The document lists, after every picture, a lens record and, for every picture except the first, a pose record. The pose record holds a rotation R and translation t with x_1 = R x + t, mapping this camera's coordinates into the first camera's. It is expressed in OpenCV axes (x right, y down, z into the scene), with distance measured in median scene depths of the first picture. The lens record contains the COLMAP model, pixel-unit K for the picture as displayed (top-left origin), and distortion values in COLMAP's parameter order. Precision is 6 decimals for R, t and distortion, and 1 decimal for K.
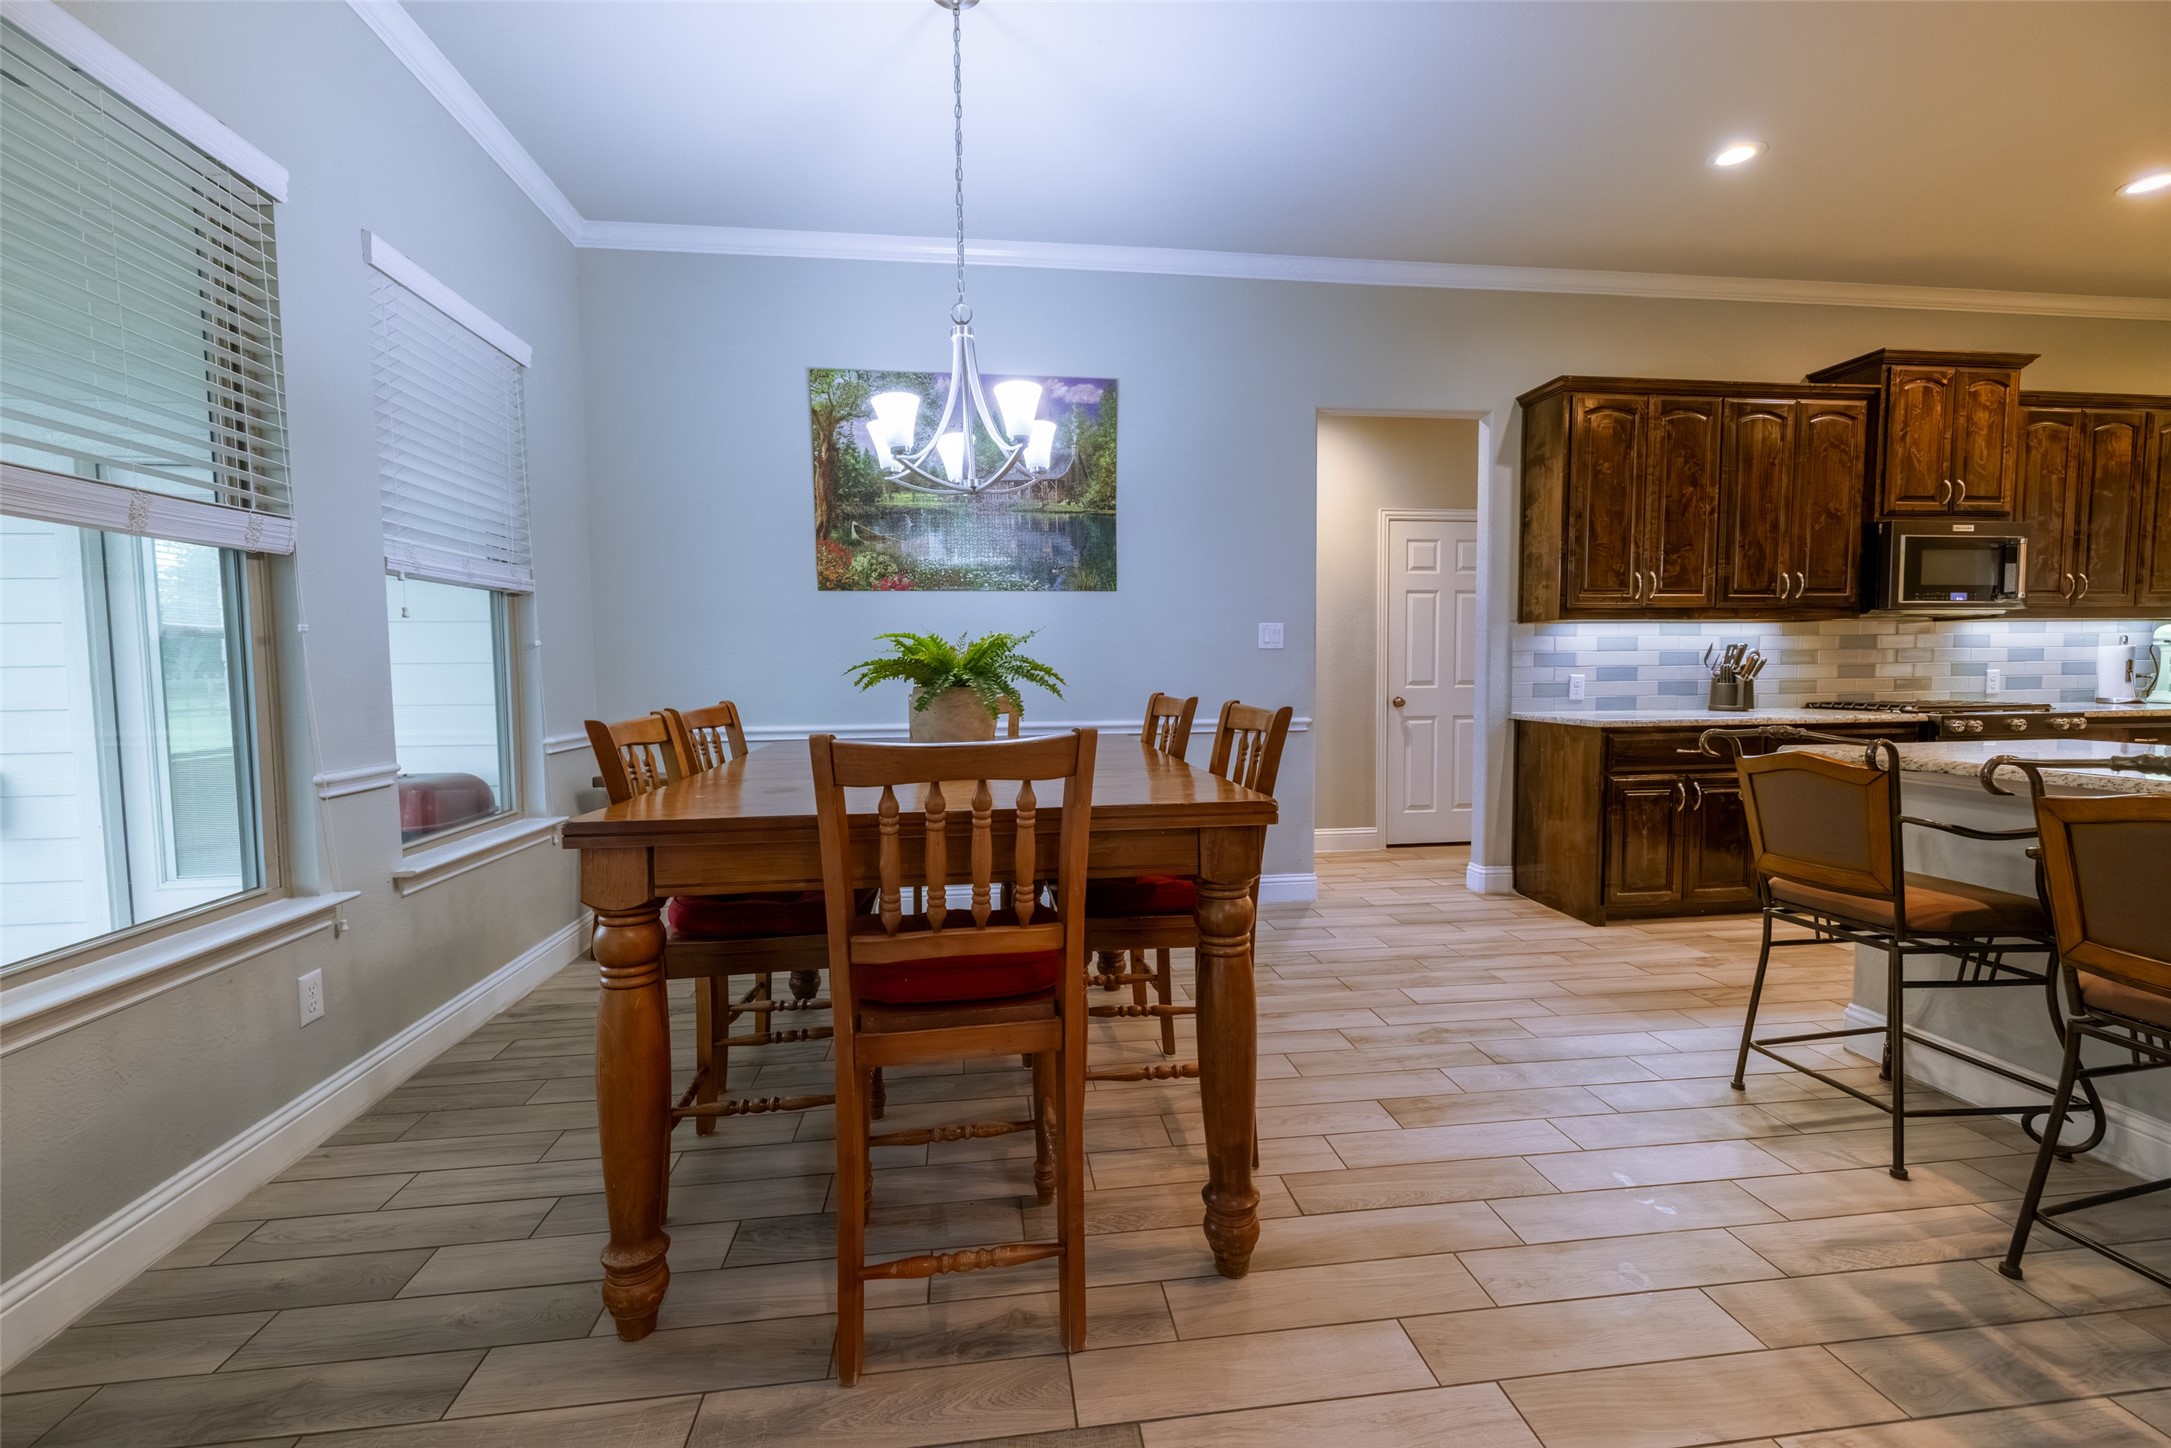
lens RADIAL K [[902.9, 0, 1085.5], [0, 902.9, 724.0], [0, 0, 1]] dist [0.000582, -0.000061]
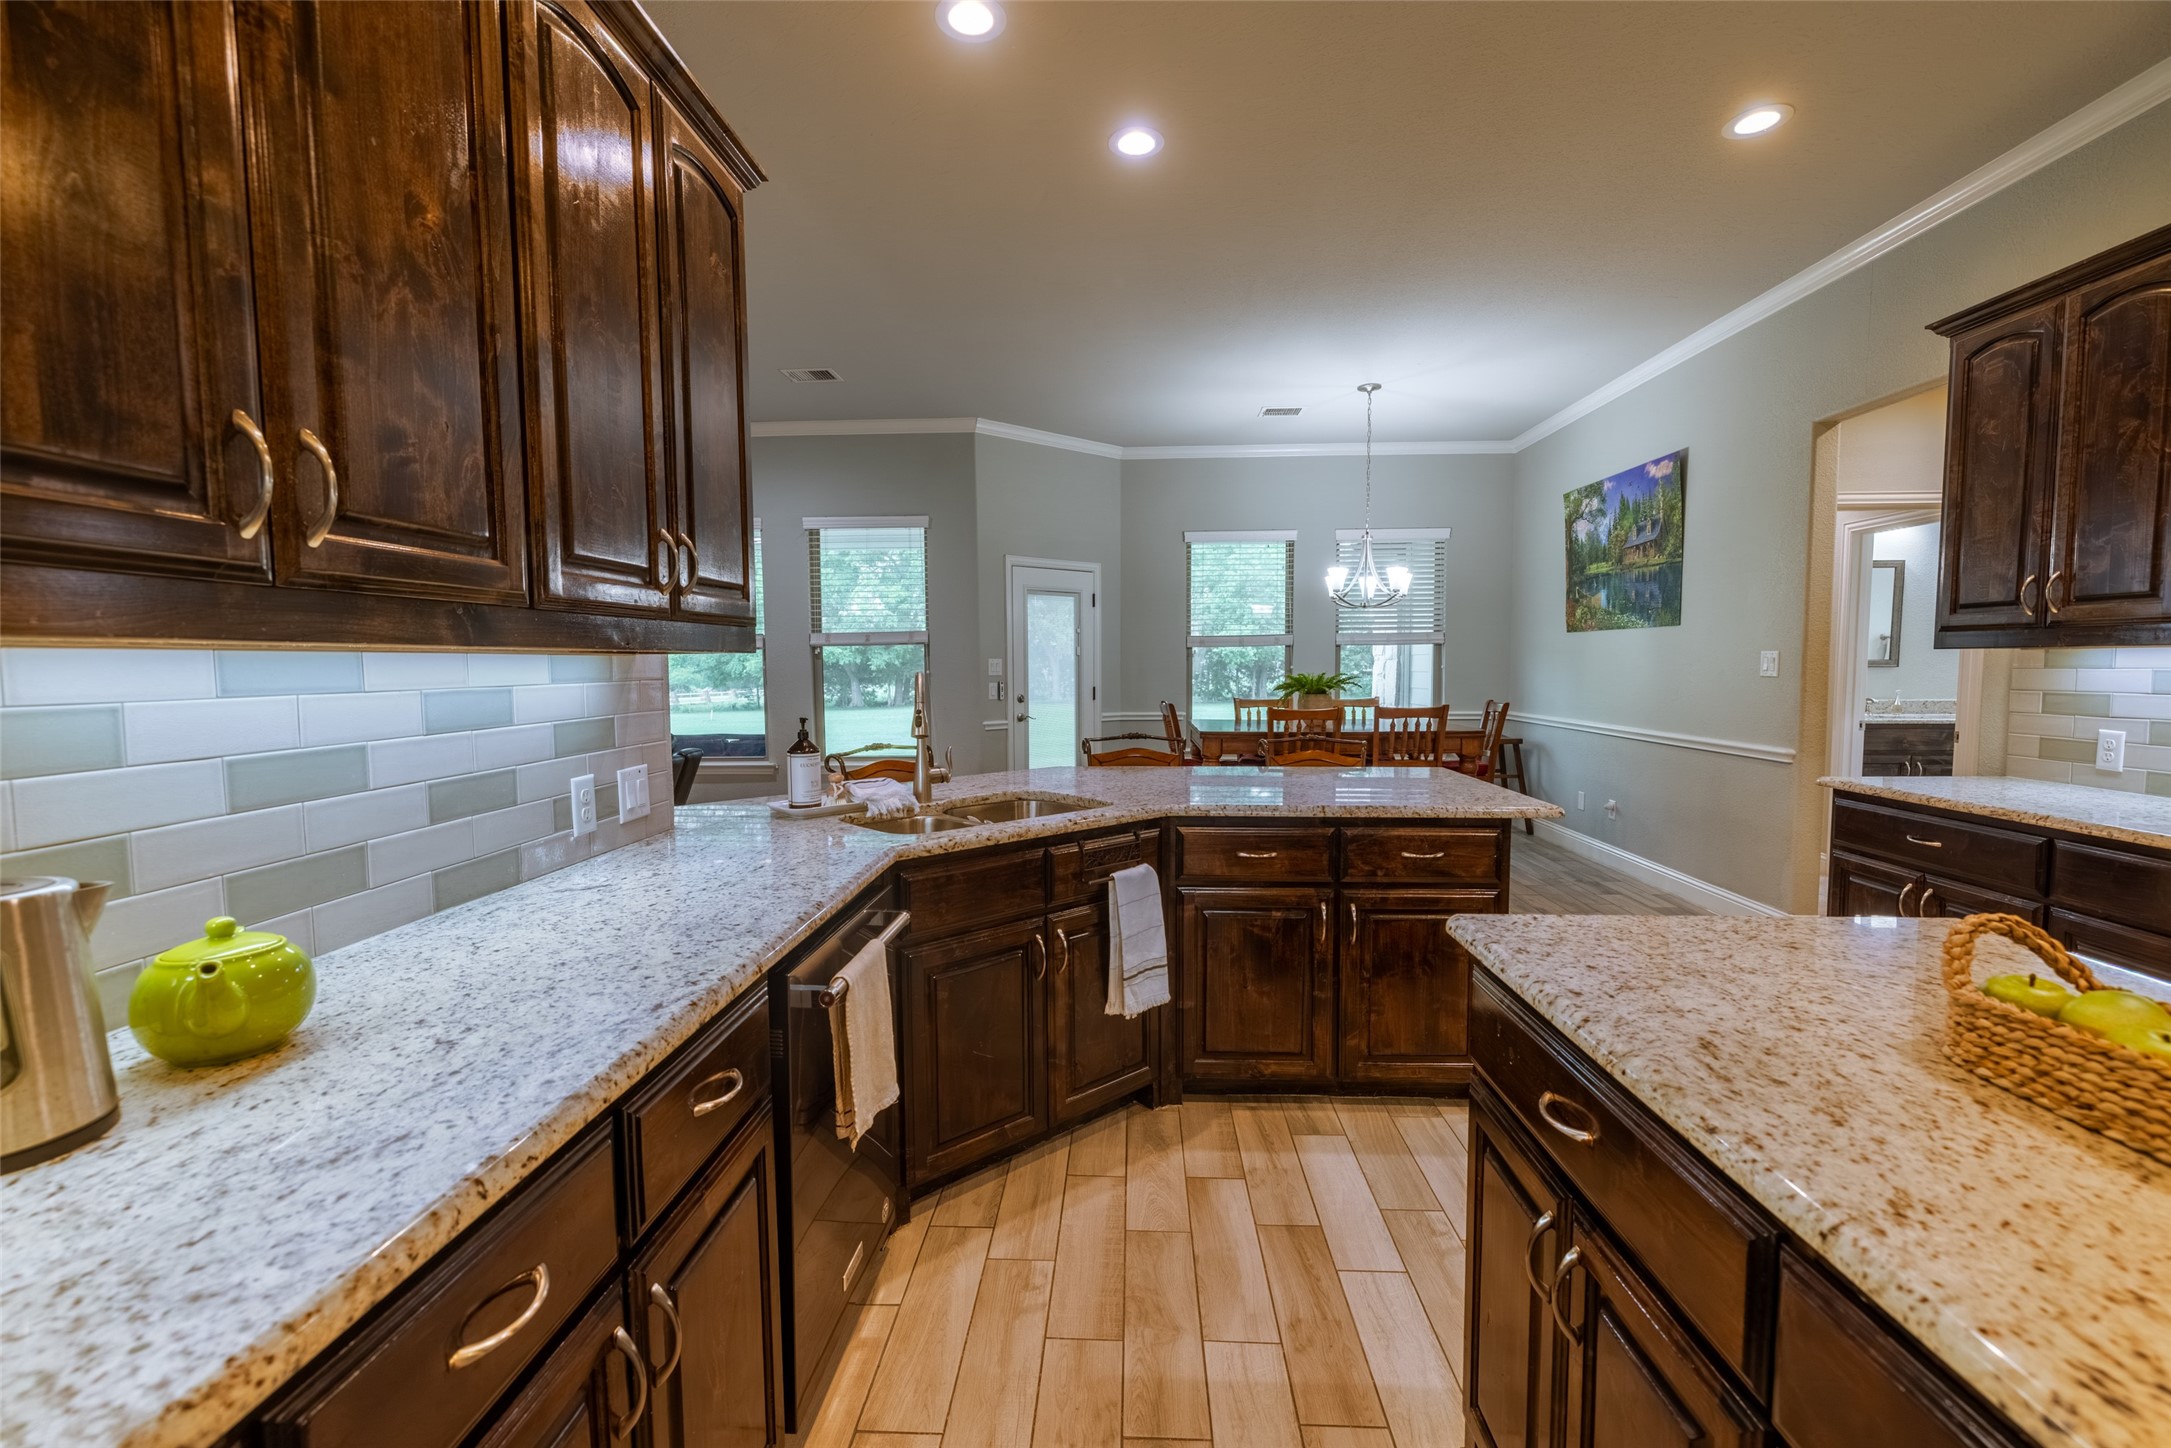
lens RADIAL K [[902.9, 0, 1085.5], [0, 902.9, 724.0], [0, 0, 1]] dist [0.000582, -0.000061]
pose [[-0.176302, 0.078254, -0.981221, 1.370091], [-0.054389, 0.994538, 0.089088, -0.082019], [0.982832, 0.069074, -0.171082, 0.447594]]
